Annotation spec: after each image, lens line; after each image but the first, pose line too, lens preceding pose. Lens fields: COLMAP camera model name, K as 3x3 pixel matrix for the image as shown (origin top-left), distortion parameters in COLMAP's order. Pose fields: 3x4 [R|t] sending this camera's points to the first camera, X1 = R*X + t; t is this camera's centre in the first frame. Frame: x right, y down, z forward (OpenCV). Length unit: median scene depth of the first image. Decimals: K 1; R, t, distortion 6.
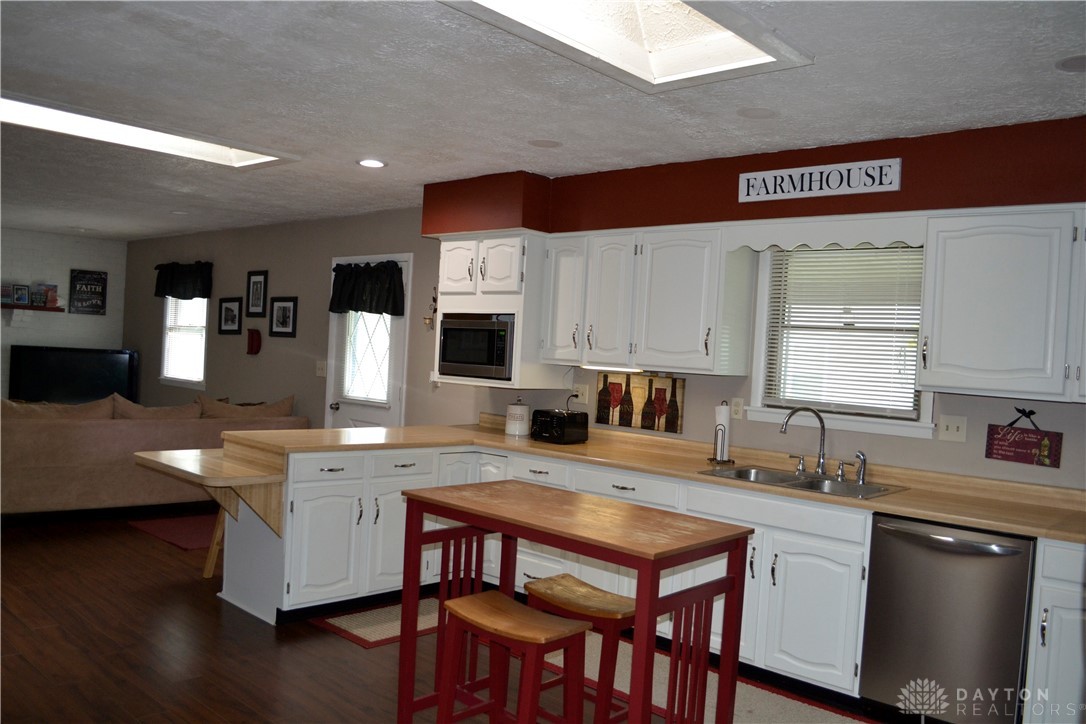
lens RADIAL K [[882.7, 0, 548.0], [0, 882.7, 361.1], [0, 0, 1]] dist [-0.063582, -0.007858]
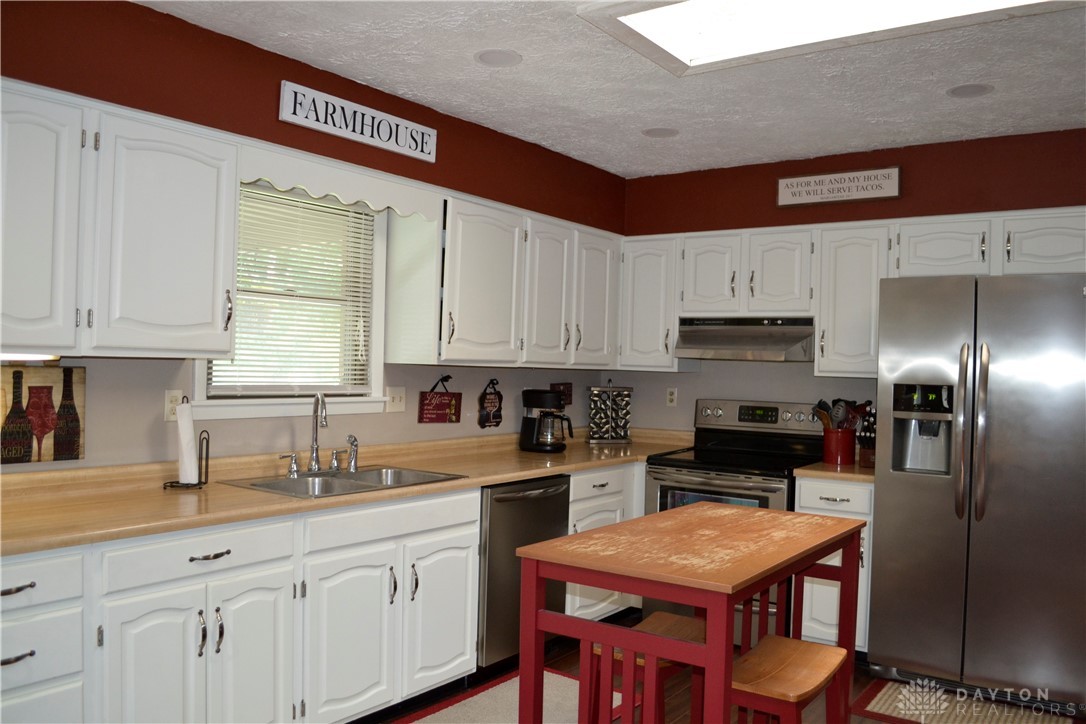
lens RADIAL K [[882.7, 0, 545.0], [0, 882.7, 365.0], [0, 0, 1]] dist [-0.063582, -0.007858]
pose [[-0.123369, -0.060557, 0.990512, -0.560718], [-0.019735, 0.998089, 0.058562, -0.026413], [-0.992165, -0.012323, -0.124328, 0.915693]]
